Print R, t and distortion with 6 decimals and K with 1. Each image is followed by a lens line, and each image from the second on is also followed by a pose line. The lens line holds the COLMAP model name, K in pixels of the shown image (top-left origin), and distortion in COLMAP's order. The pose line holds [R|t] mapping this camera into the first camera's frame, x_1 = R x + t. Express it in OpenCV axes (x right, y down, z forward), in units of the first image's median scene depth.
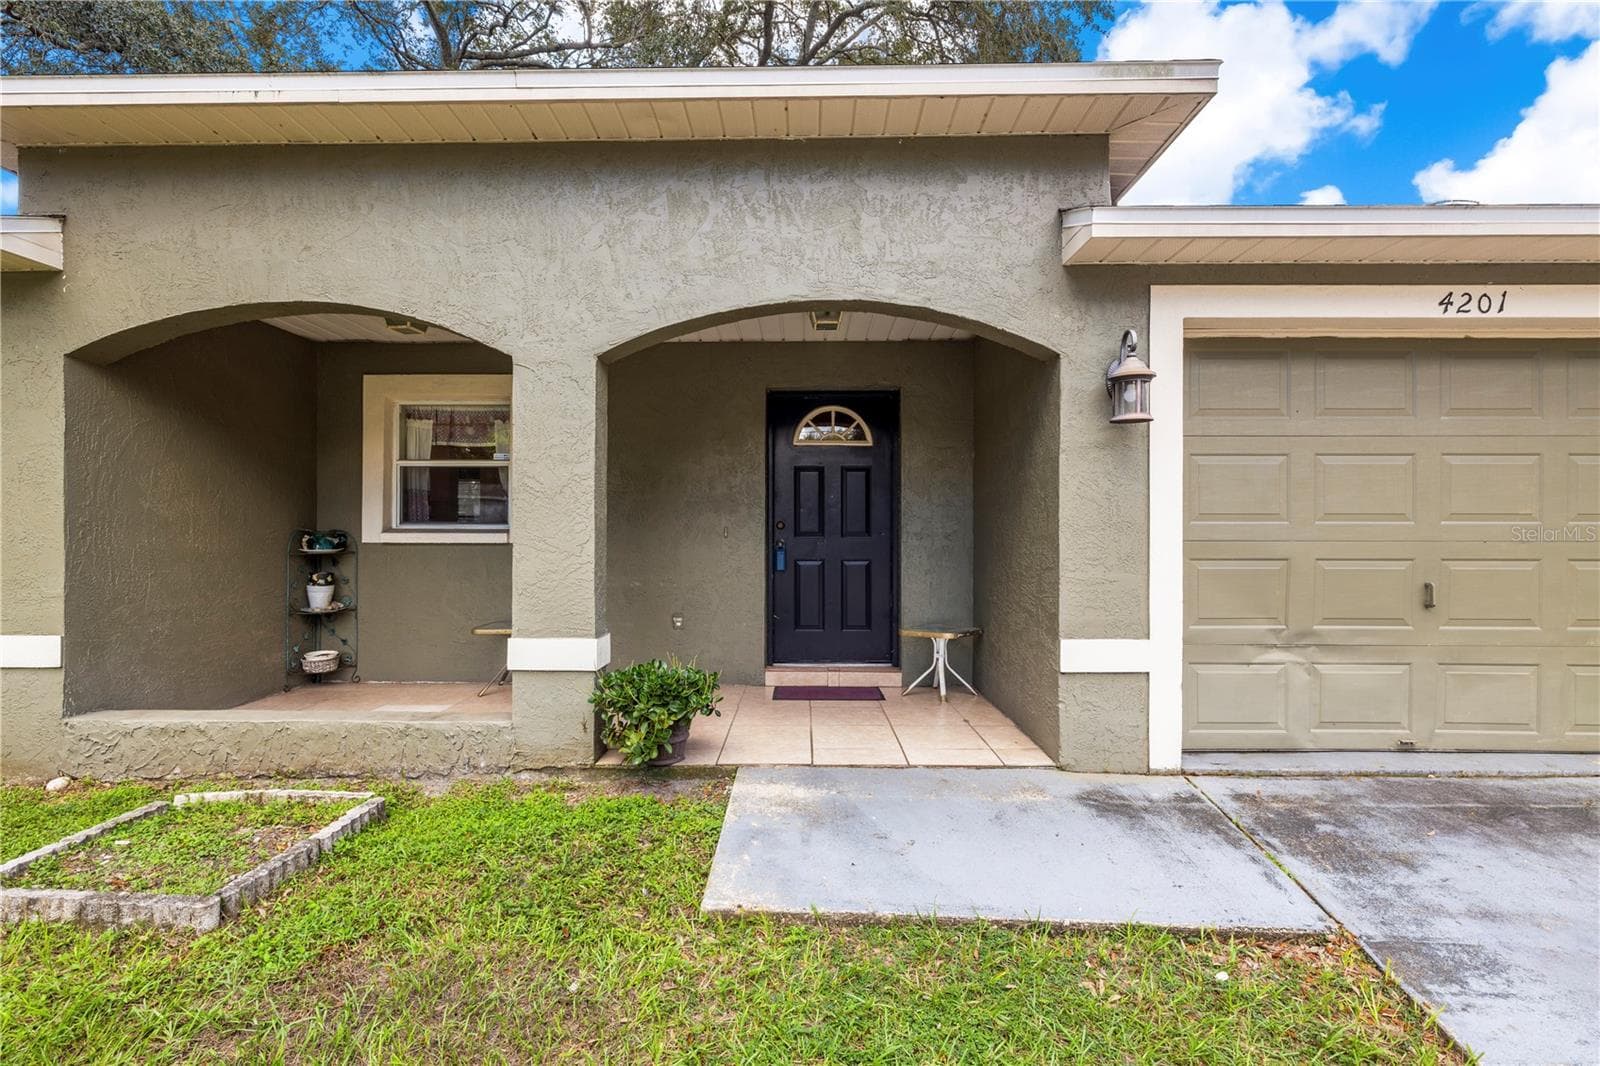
lens RADIAL K [[719.1, 0, 800.0], [0, 719.1, 533.0], [0, 0, 1]] dist [-0.003939, 0.000009]
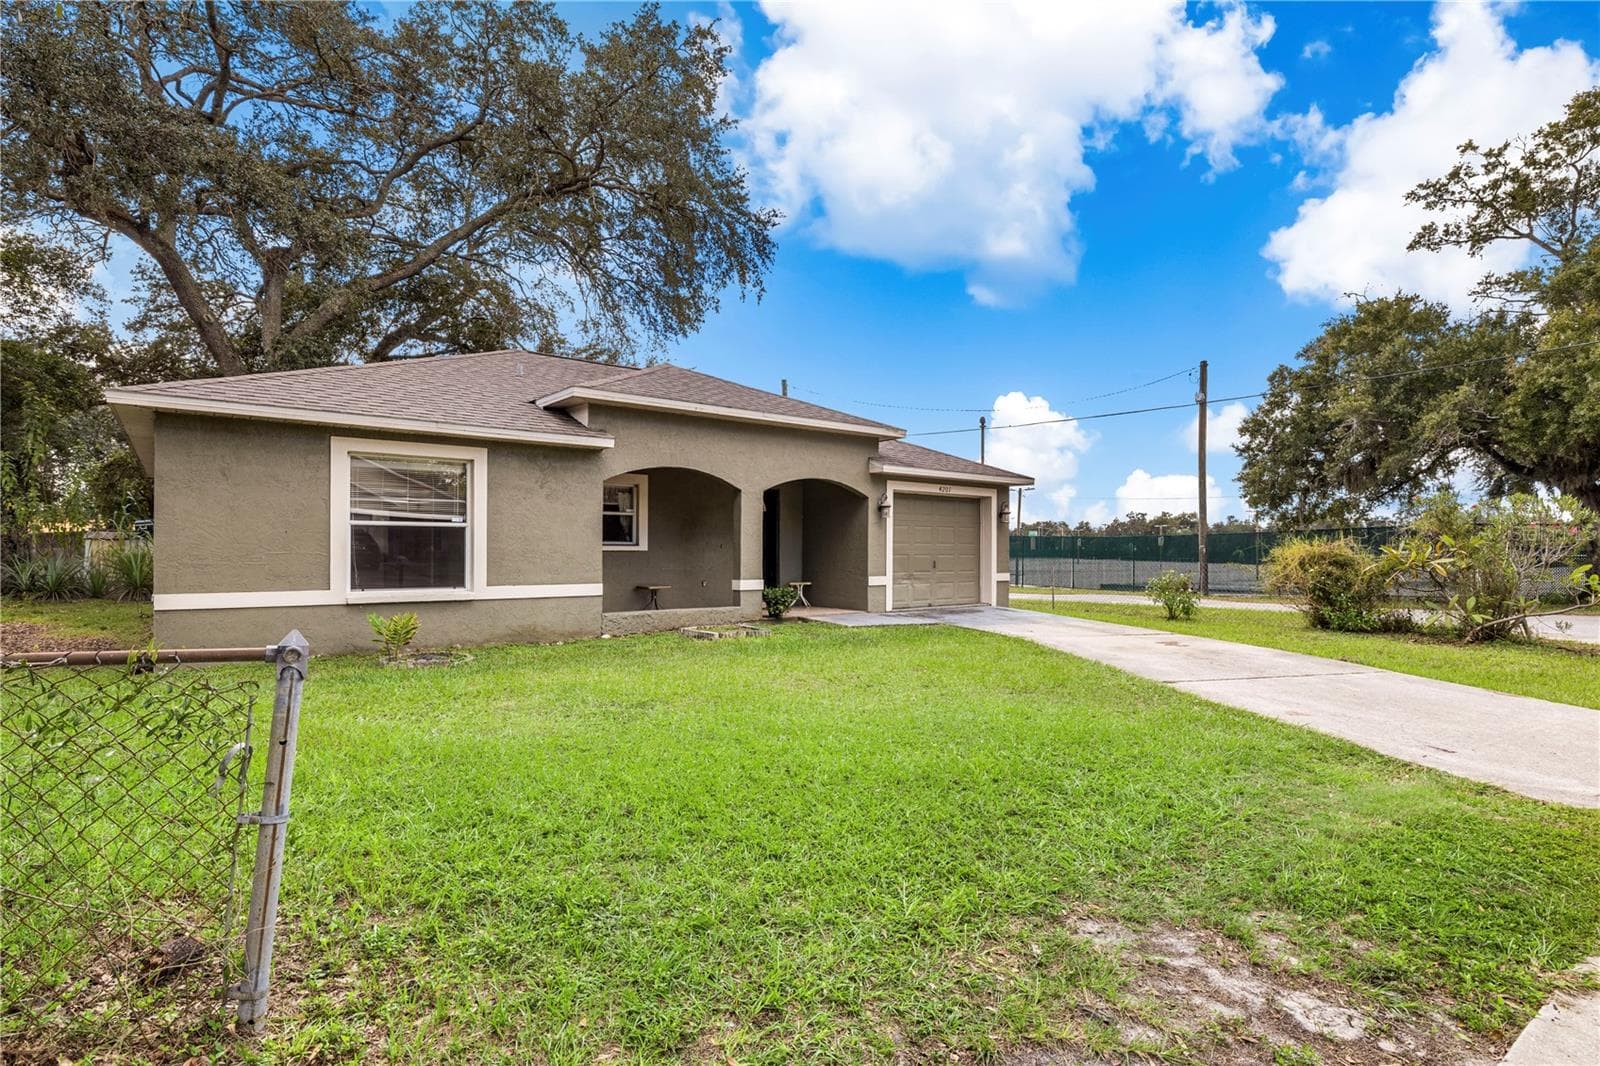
lens RADIAL K [[786.8, 0, 800.0], [0, 786.8, 533.0], [0, 0, 1]] dist [-0.001793, 0.000112]
pose [[0.776065, 0.014432, 0.630487, -2.283308], [-0.007570, 0.999879, -0.013570, -0.014244], [-0.630607, 0.005758, 0.776081, -1.764011]]
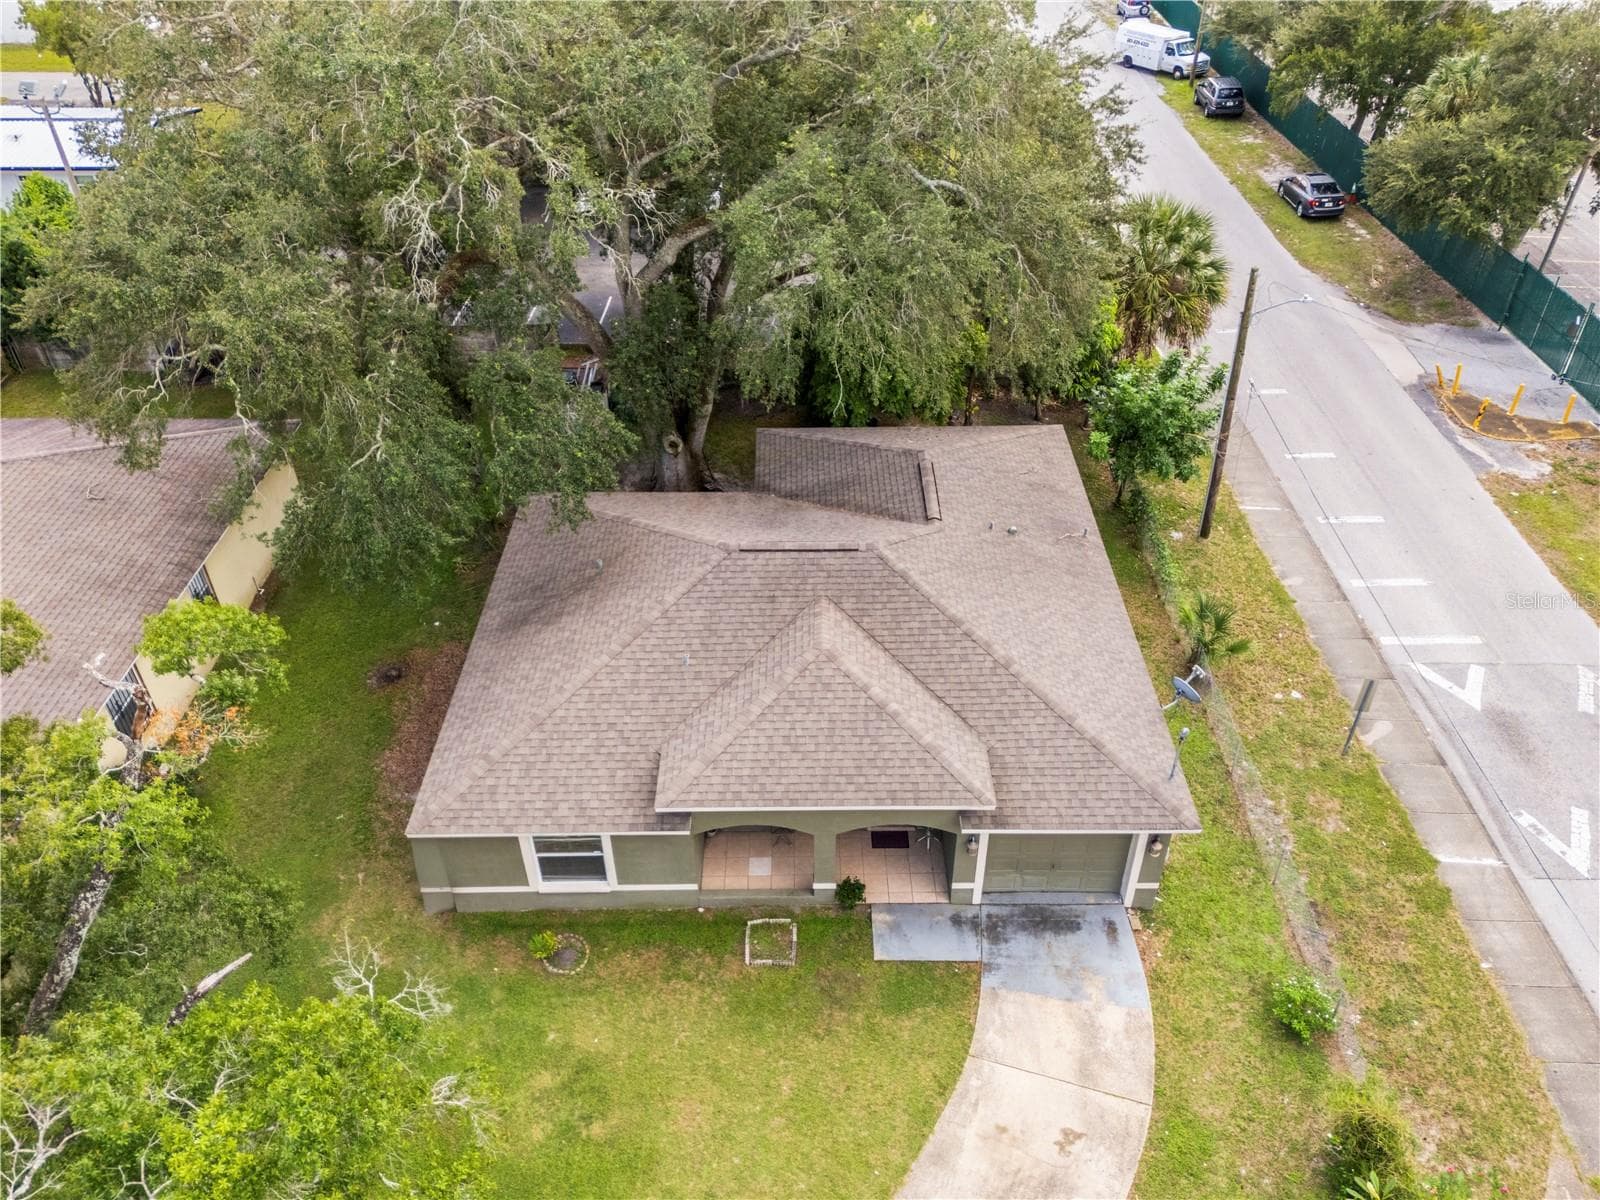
lens RADIAL K [[1188.2, 0, 800.0], [0, 1188.2, 600.0], [0, 0, 1]] dist [0.083782, -0.082786]
pose [[0.999607, -0.011668, 0.025479, -0.606304], [-0.006302, 0.792317, 0.610077, -4.901393], [-0.027306, -0.609998, 0.791933, -3.122912]]
